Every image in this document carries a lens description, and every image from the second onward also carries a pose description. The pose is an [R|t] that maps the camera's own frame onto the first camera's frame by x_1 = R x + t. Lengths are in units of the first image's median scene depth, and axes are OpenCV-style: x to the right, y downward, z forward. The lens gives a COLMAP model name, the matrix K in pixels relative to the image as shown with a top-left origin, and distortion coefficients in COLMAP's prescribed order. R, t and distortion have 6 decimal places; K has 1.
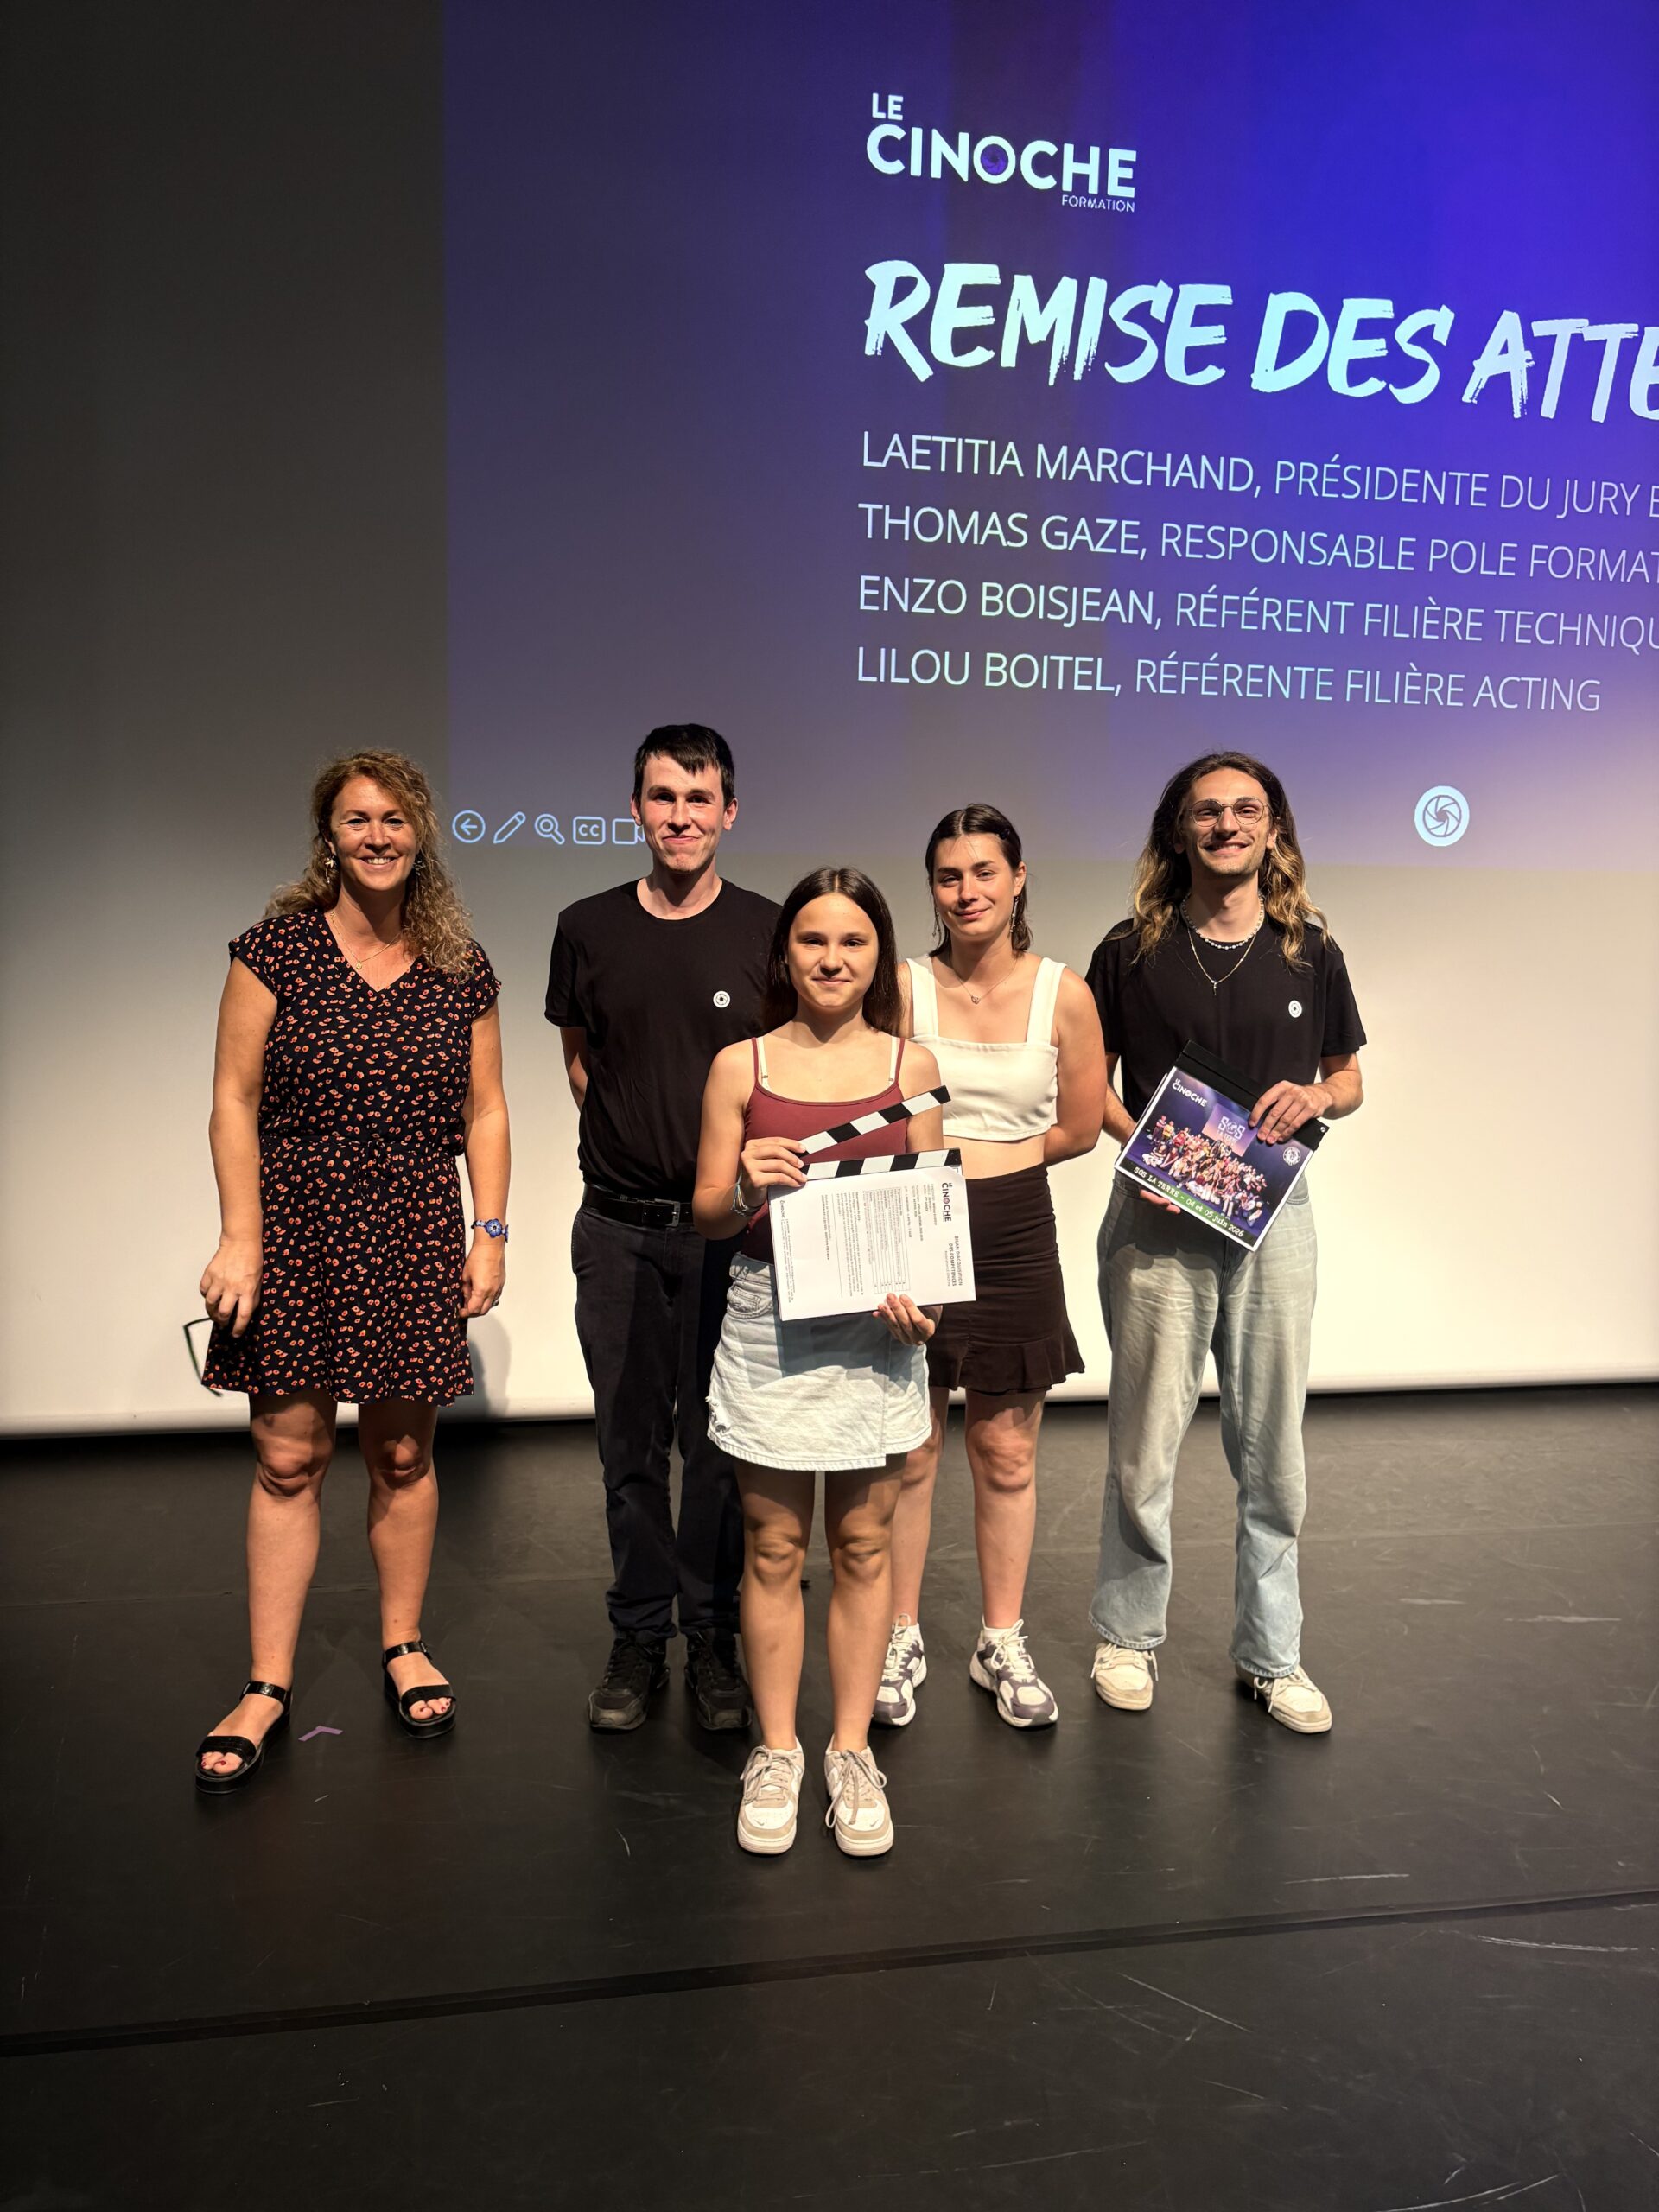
lens RADIAL K [[1884.7, 0, 862.4], [0, 1884.7, 1122.2], [0, 0, 1]] dist [0.085512, -0.075483]
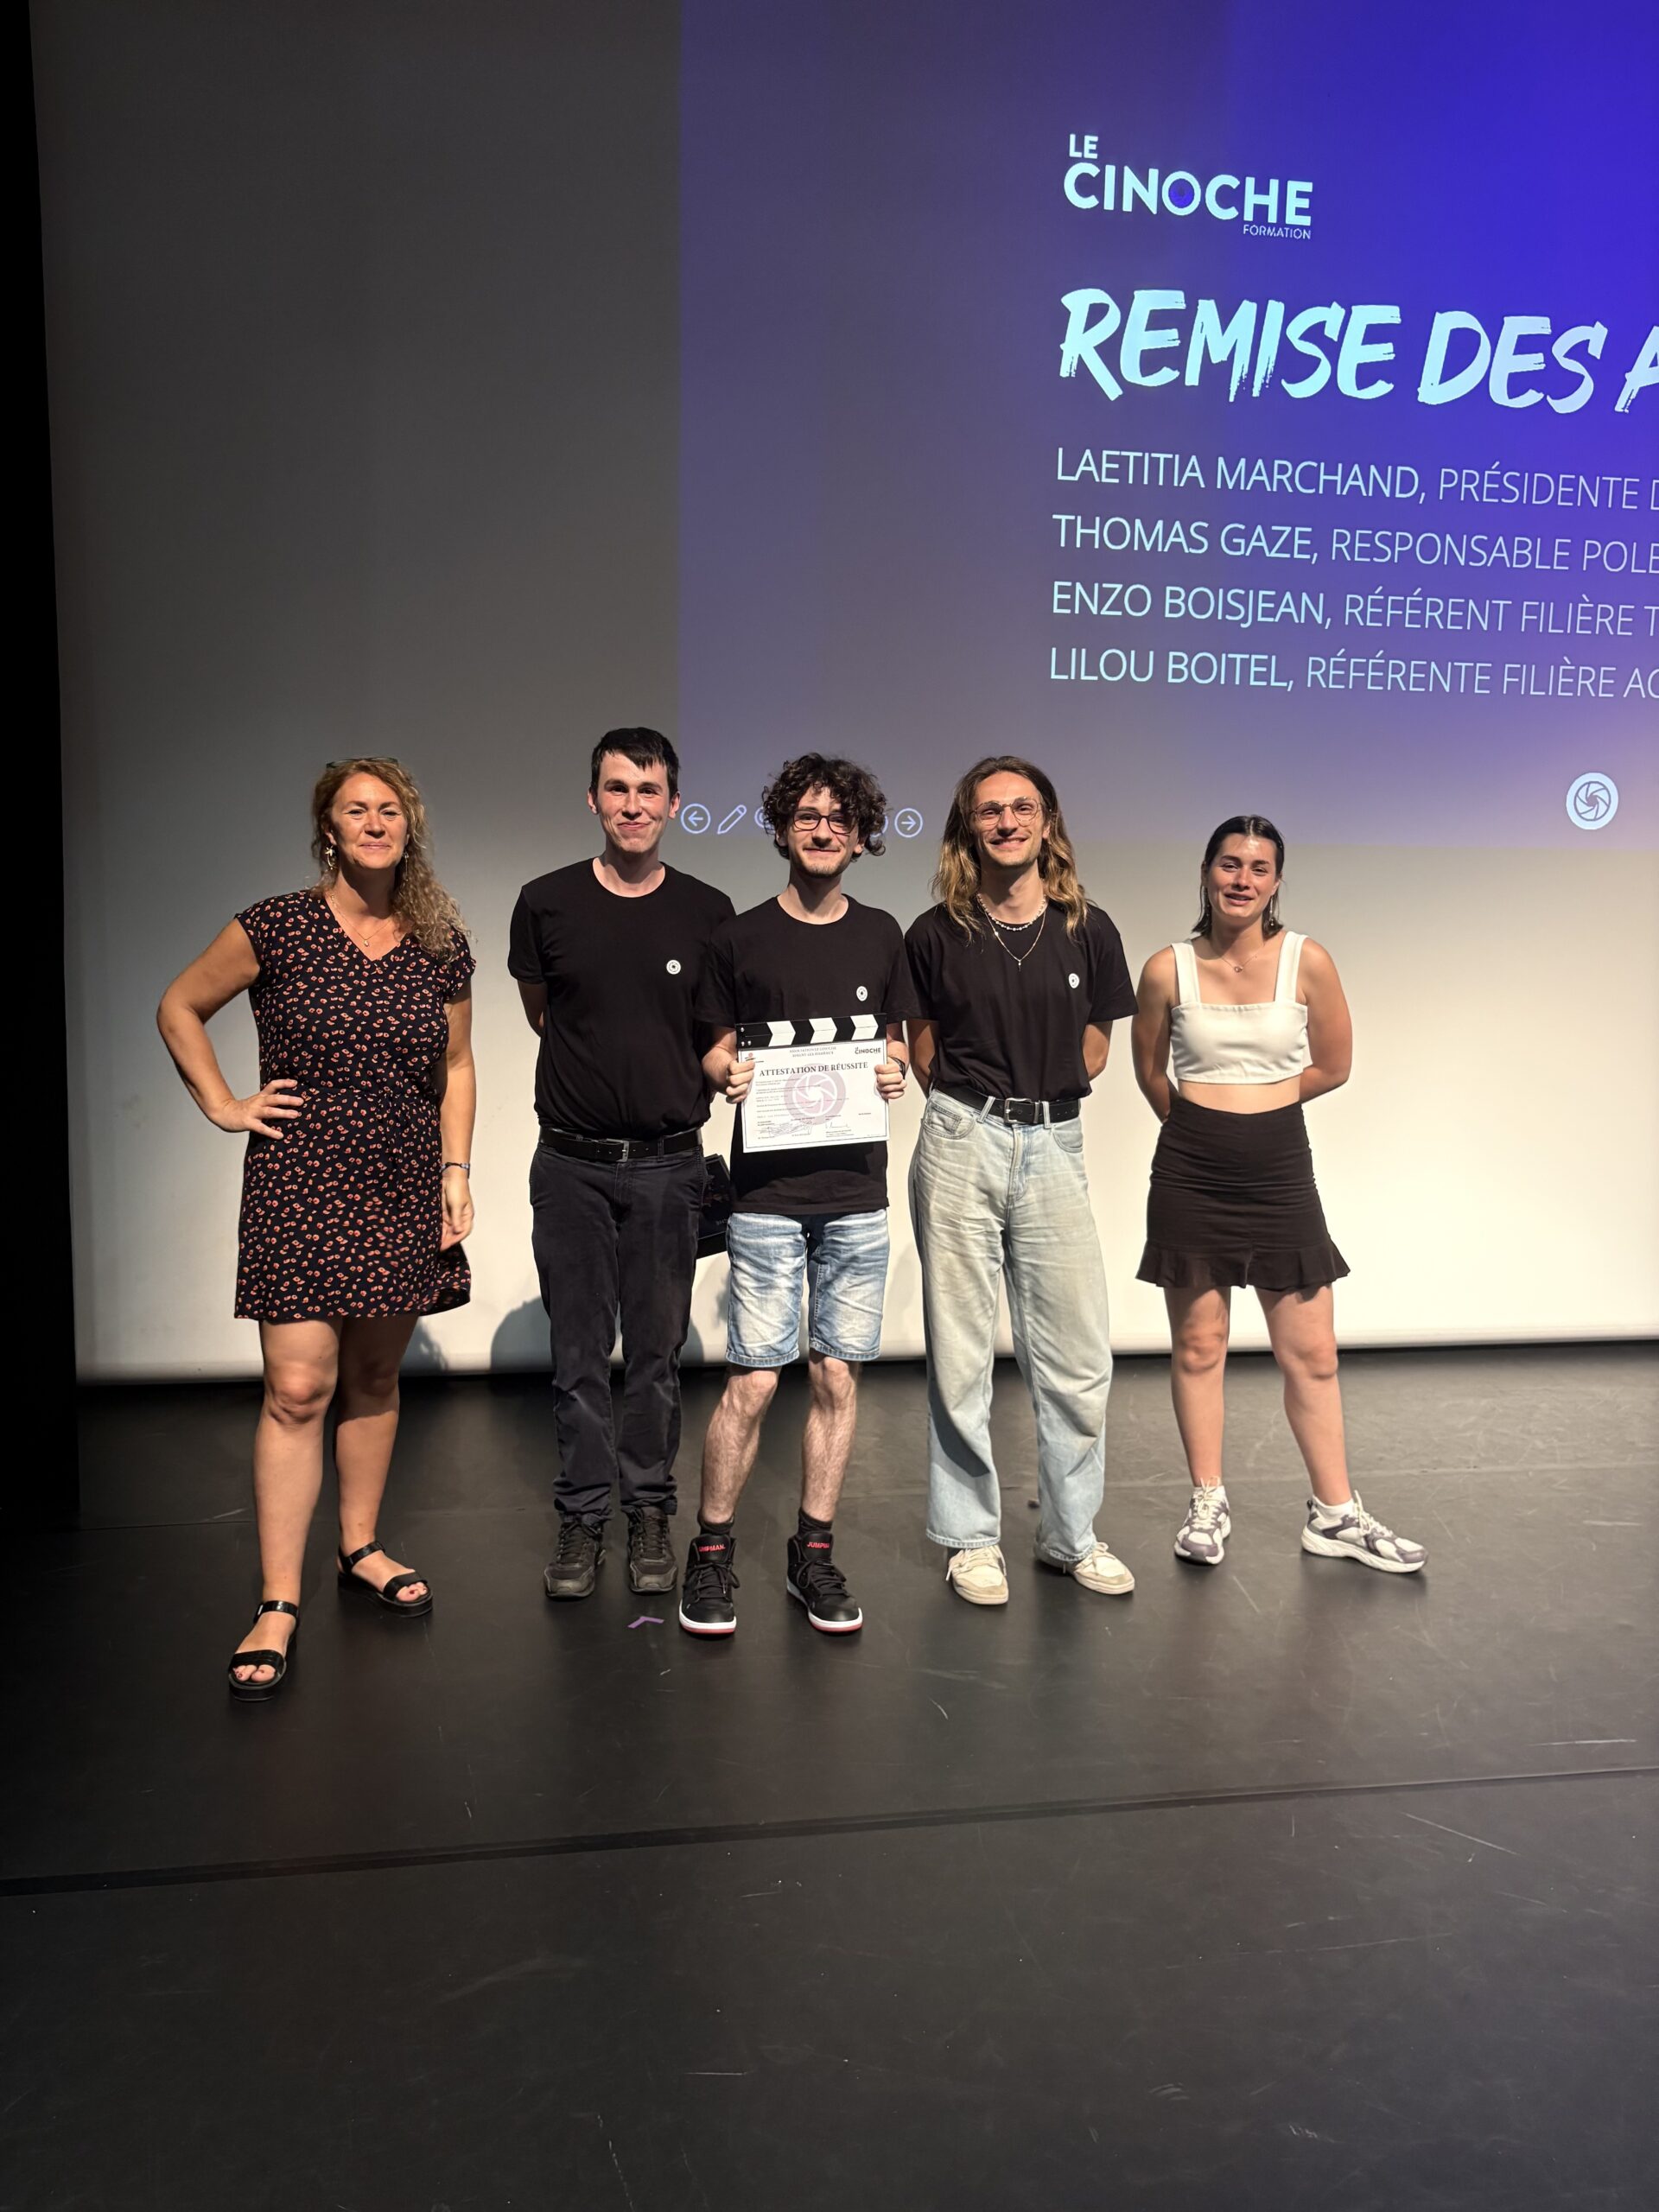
lens RADIAL K [[1884.7, 0, 859.1], [0, 1884.7, 1117.1], [0, 0, 1]] dist [0.085512, -0.075483]
pose [[0.999797, -0.001990, -0.020028, -0.088969], [0.002135, 0.999971, 0.007262, 0.007393], [0.020013, -0.007303, 0.999773, -0.079772]]
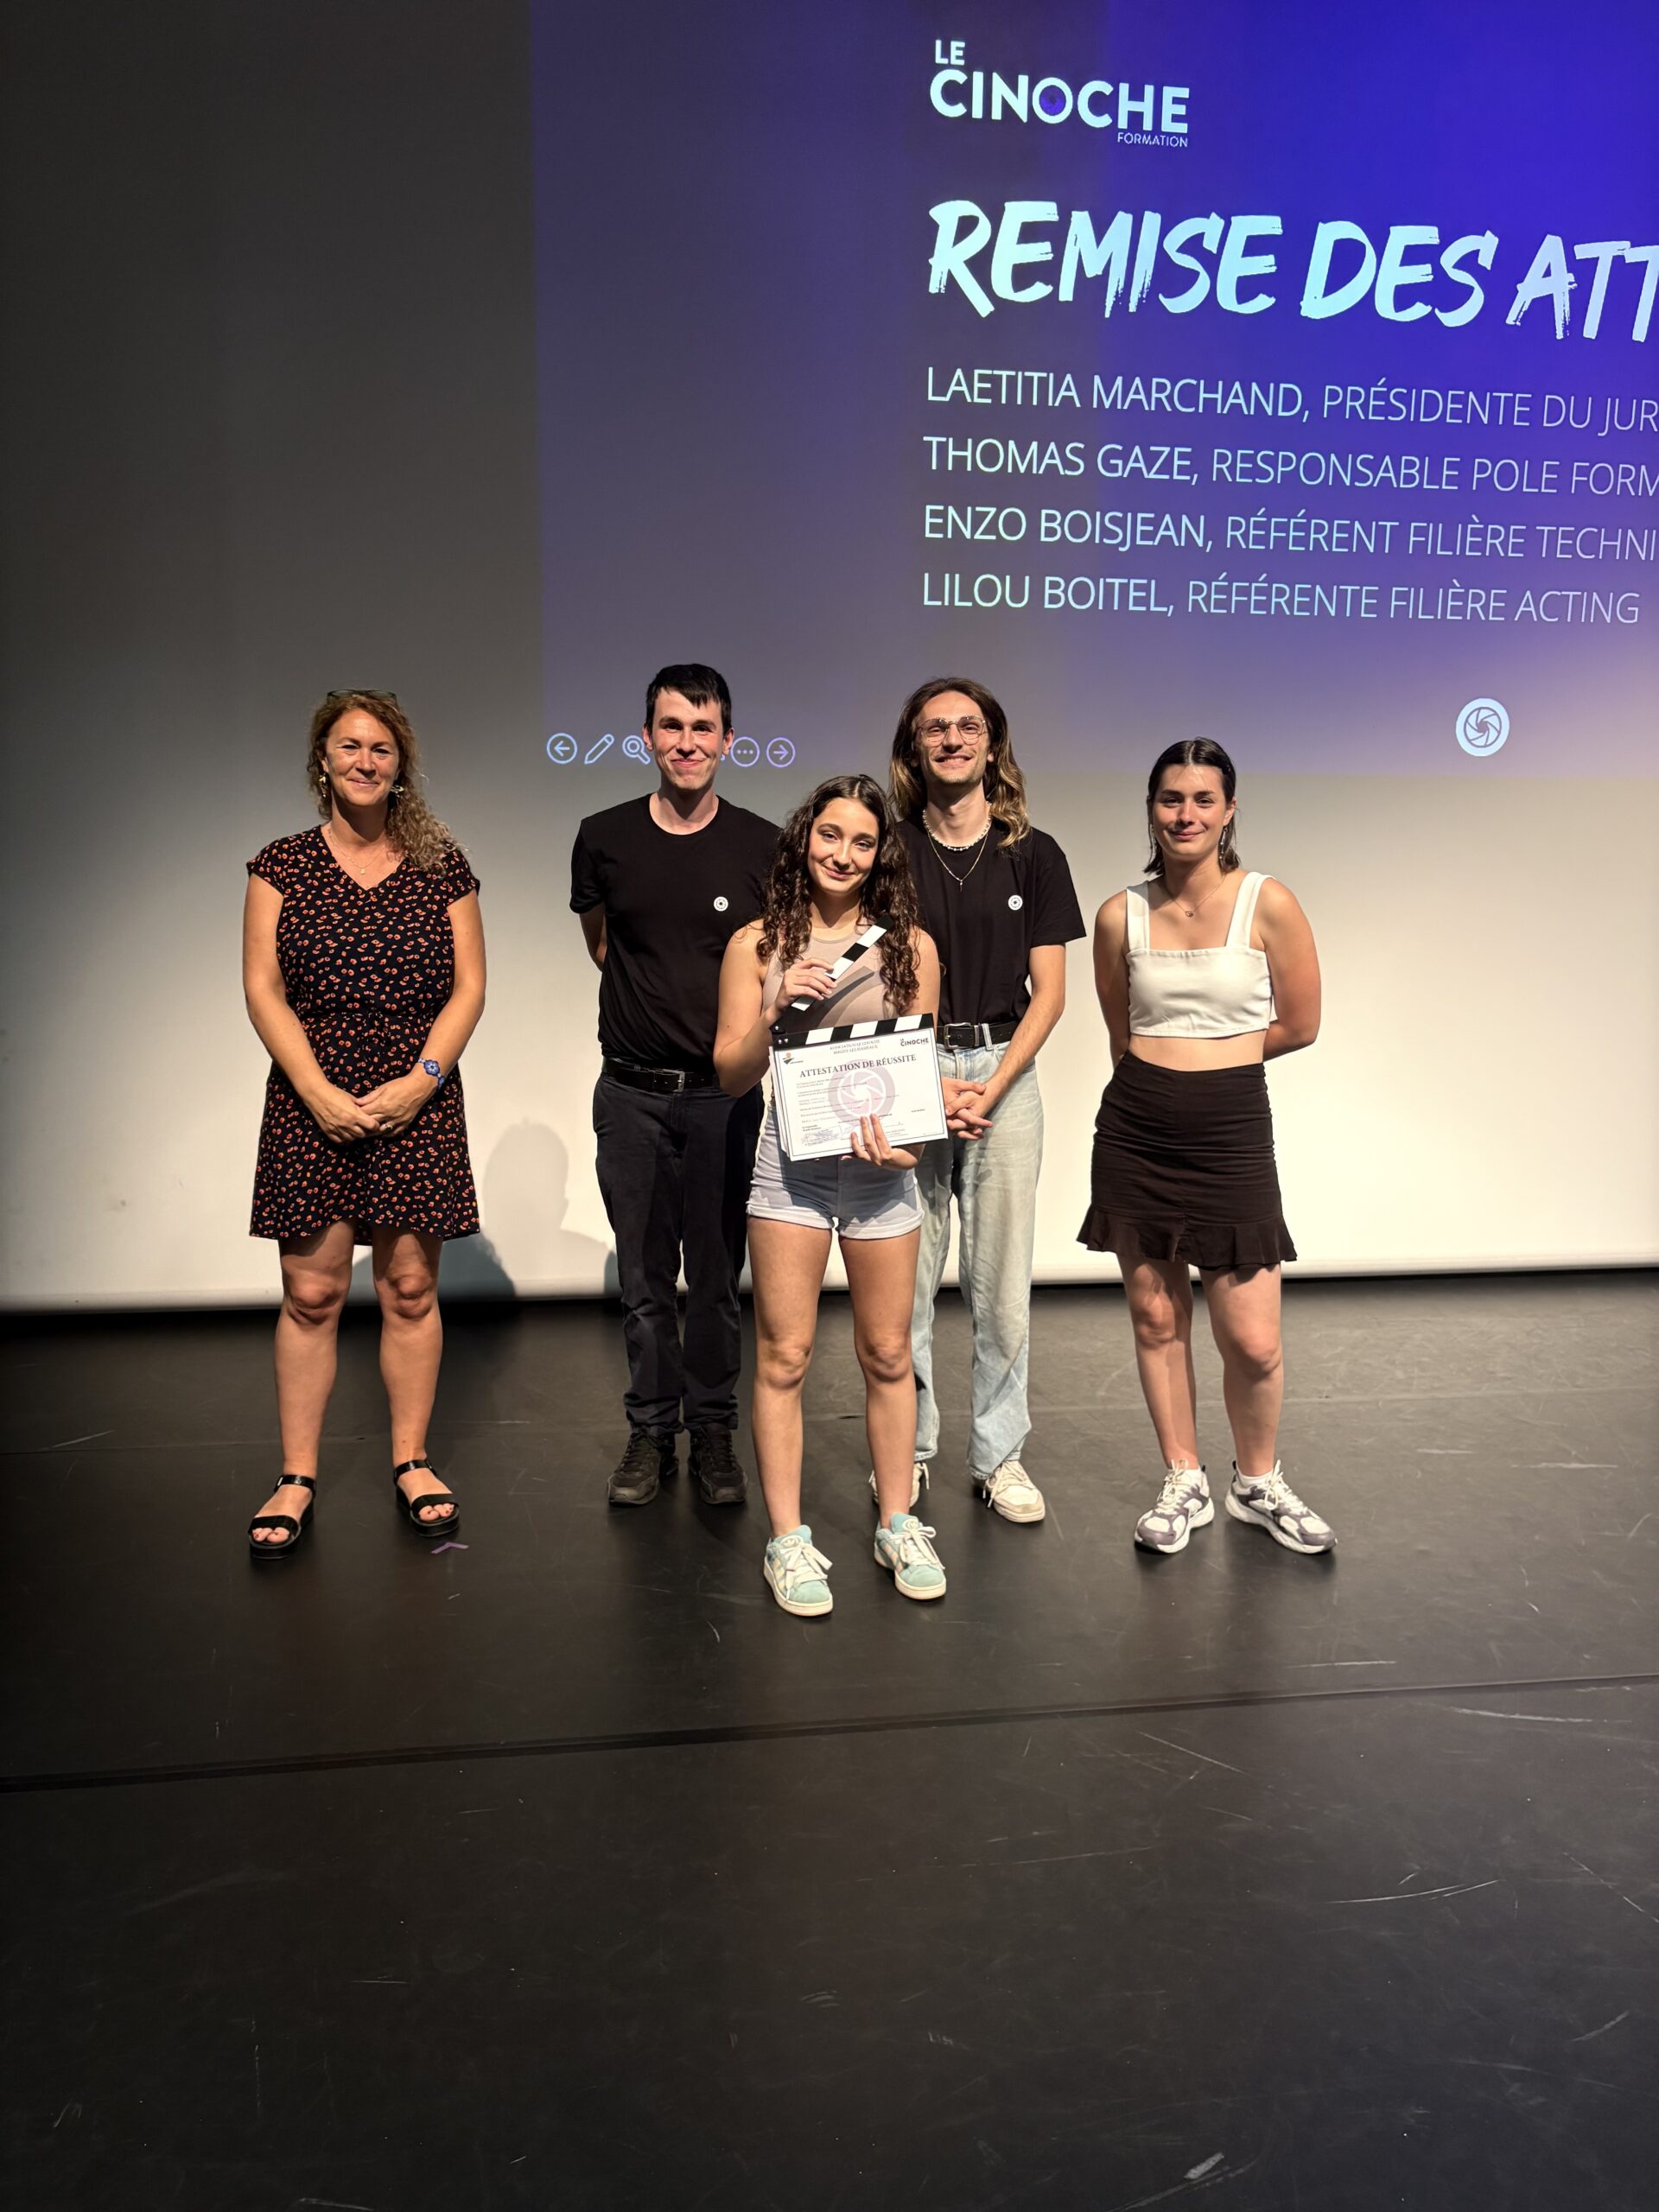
lens RADIAL K [[1884.7, 0, 875.8], [0, 1884.7, 1124.9], [0, 0, 1]] dist [0.085512, -0.075483]
pose [[0.999121, -0.001673, -0.041890, 0.014881], [0.003661, 0.998868, 0.047433, 0.007449], [0.041763, -0.047544, 0.997996, -0.076982]]
